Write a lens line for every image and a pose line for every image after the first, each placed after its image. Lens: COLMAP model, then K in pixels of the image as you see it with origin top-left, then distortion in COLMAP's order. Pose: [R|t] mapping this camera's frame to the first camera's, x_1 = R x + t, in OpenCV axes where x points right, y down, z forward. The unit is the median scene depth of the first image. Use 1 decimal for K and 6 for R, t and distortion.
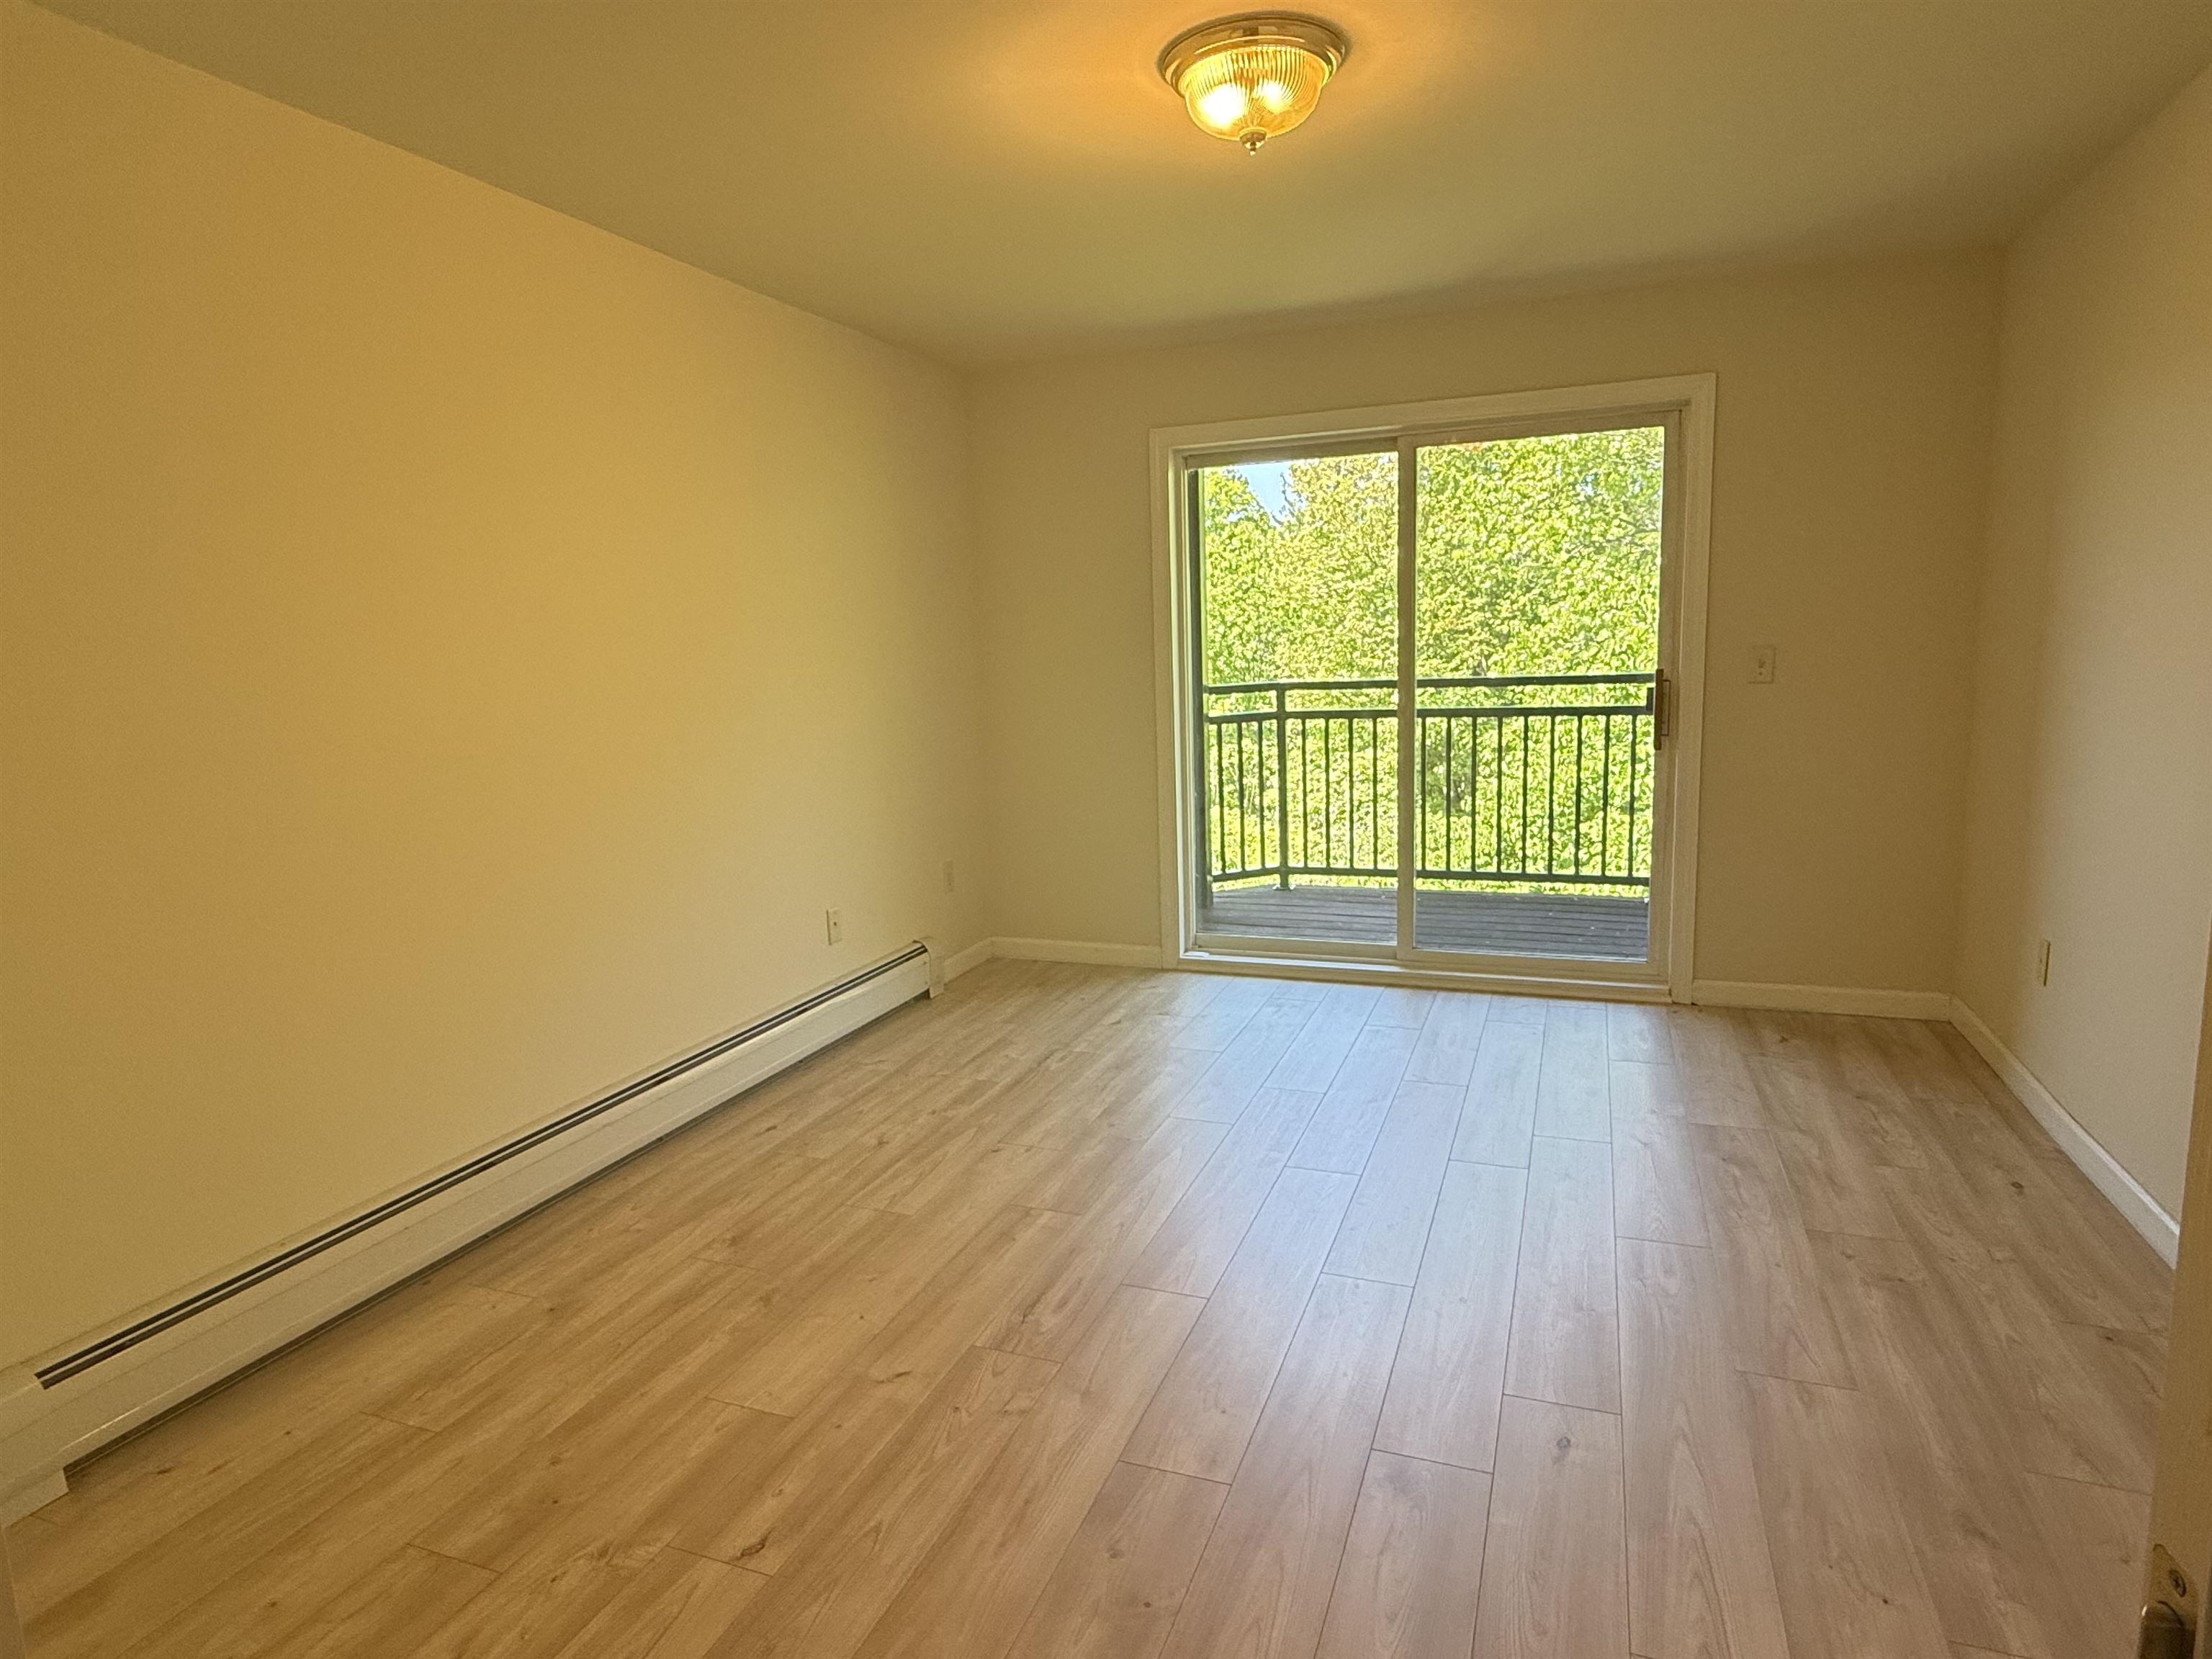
lens RADIAL K [[1249.8, 0, 1099.5], [0, 1249.8, 833.8], [0, 0, 1]] dist [-0.000716, 0.000118]
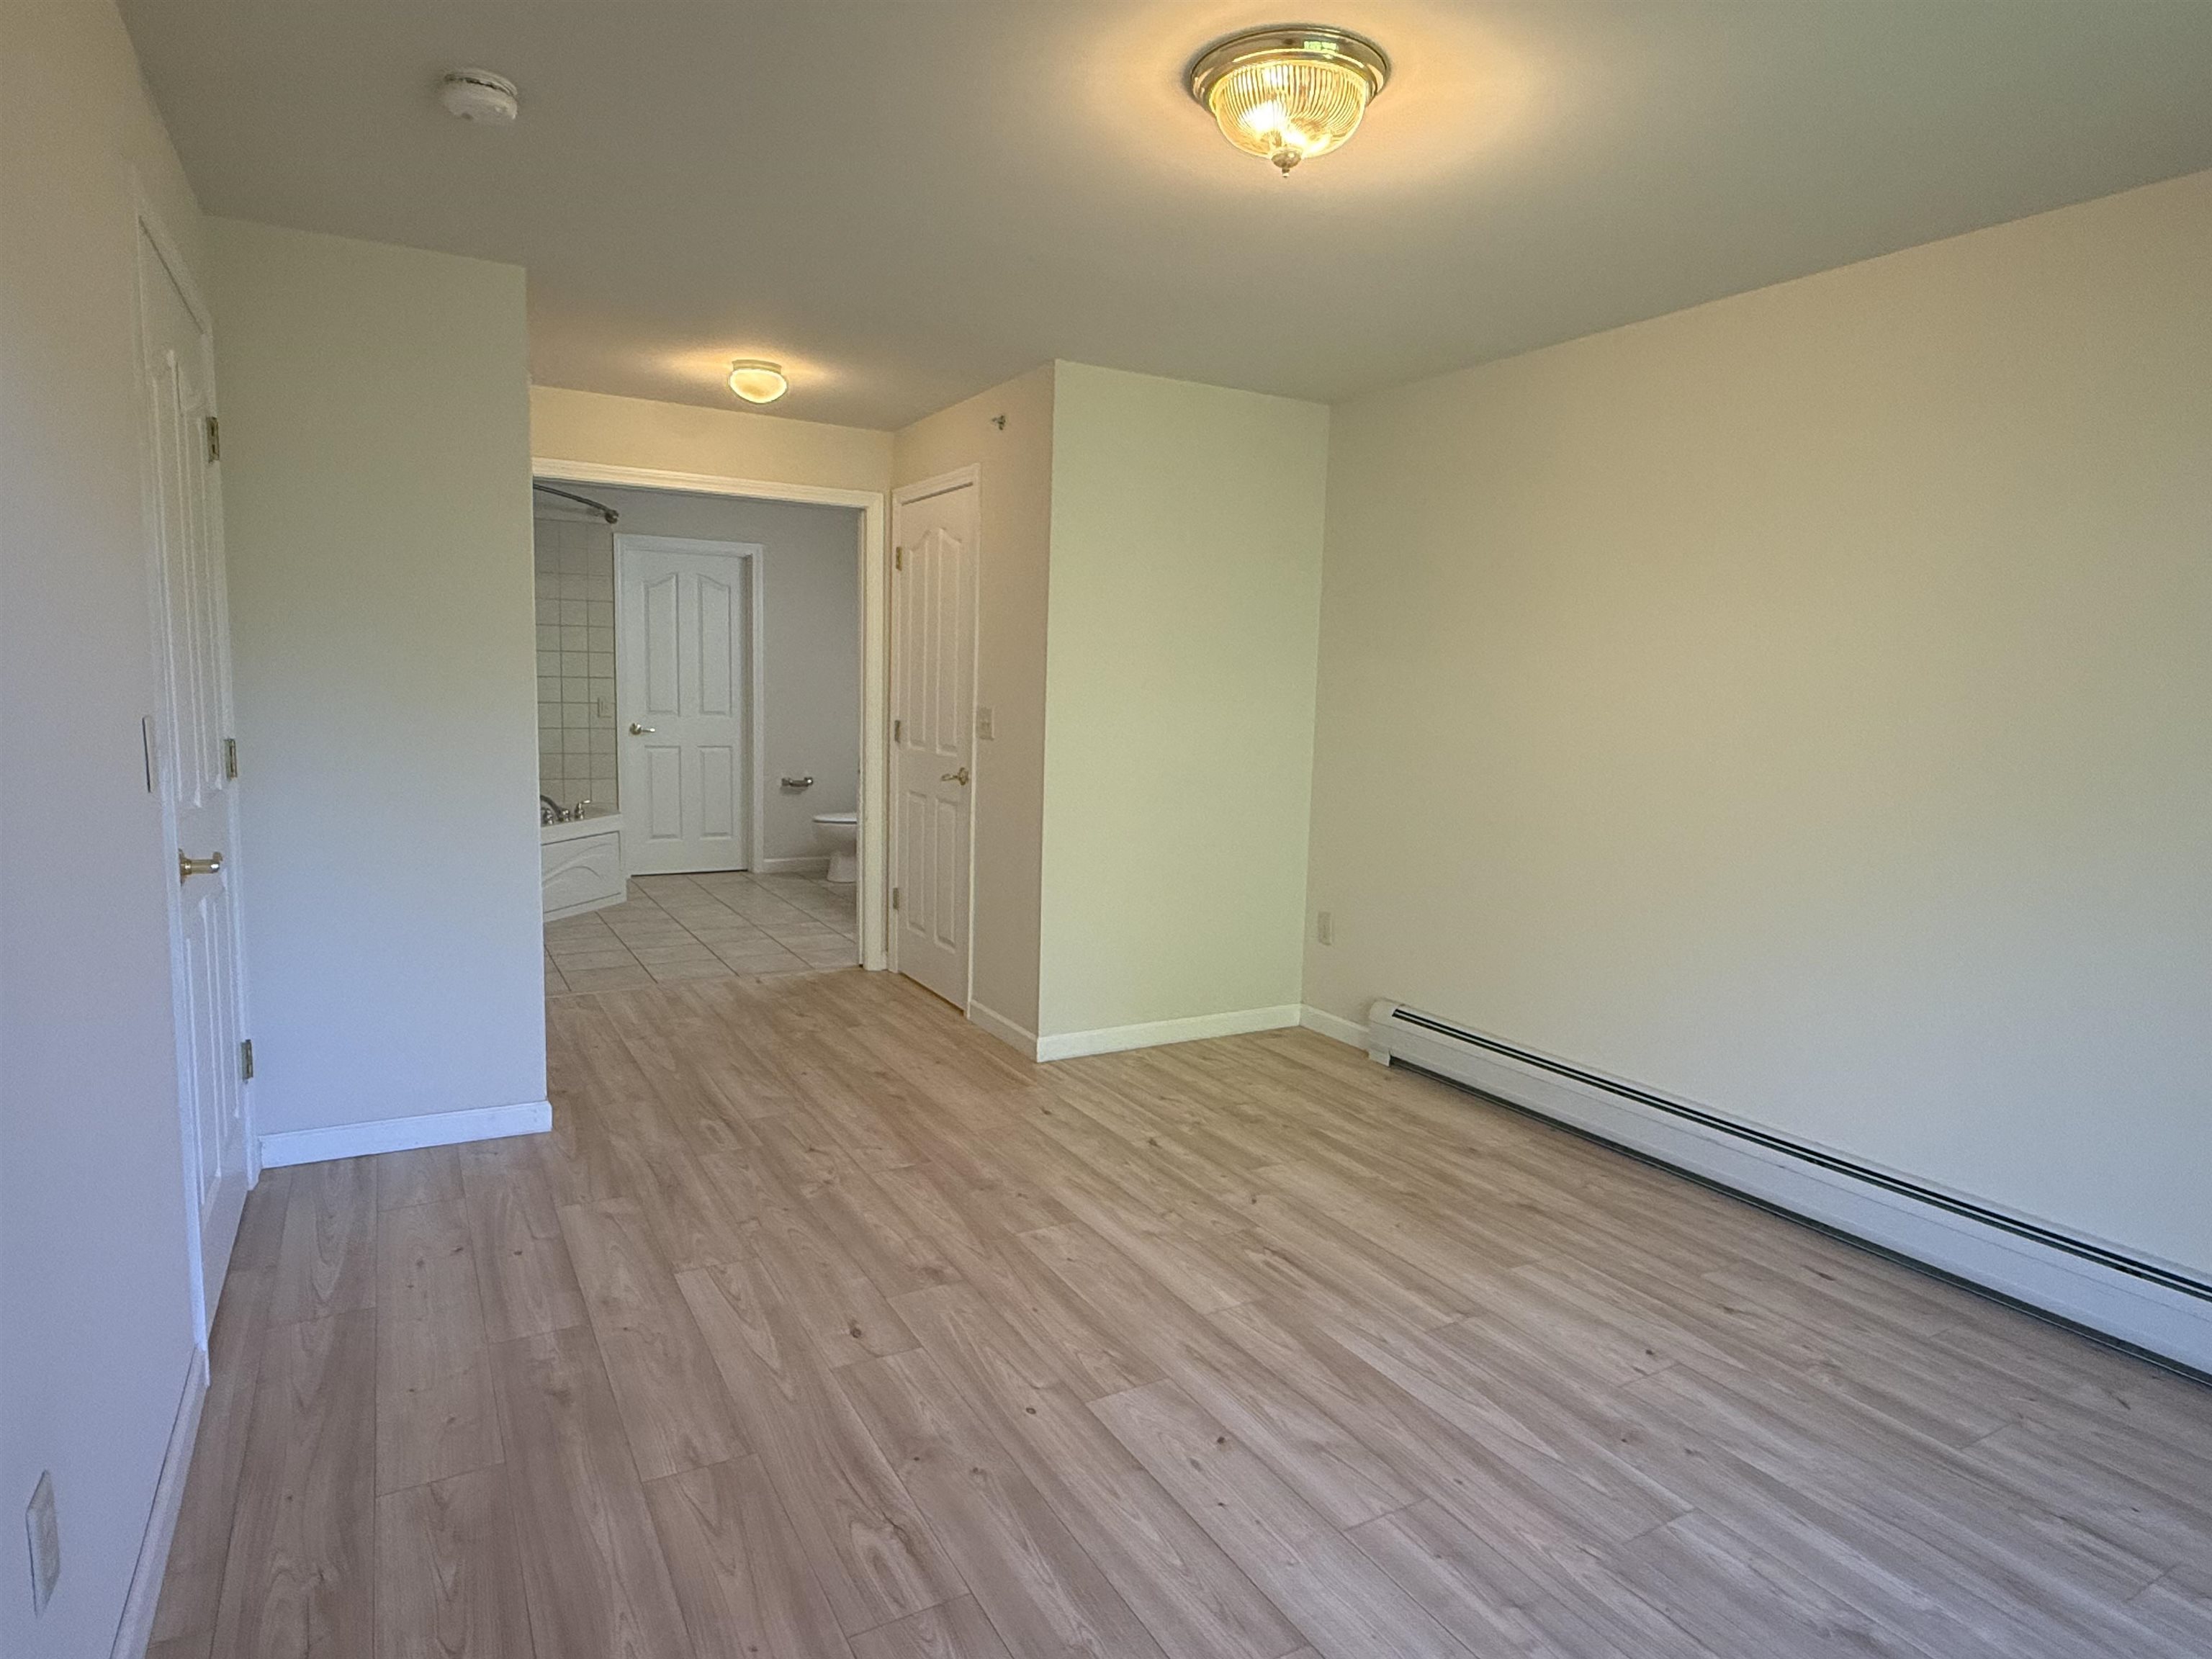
lens RADIAL K [[1261.1, 0, 1092.7], [0, 1261.1, 825.3], [0, 0, 1]] dist [0.004770, 0.003108]
pose [[-0.634321, 0.105563, -0.765829, 0.875412], [-0.124013, 0.963909, 0.235584, -0.254814], [0.763058, 0.244409, -0.598336, 1.395938]]
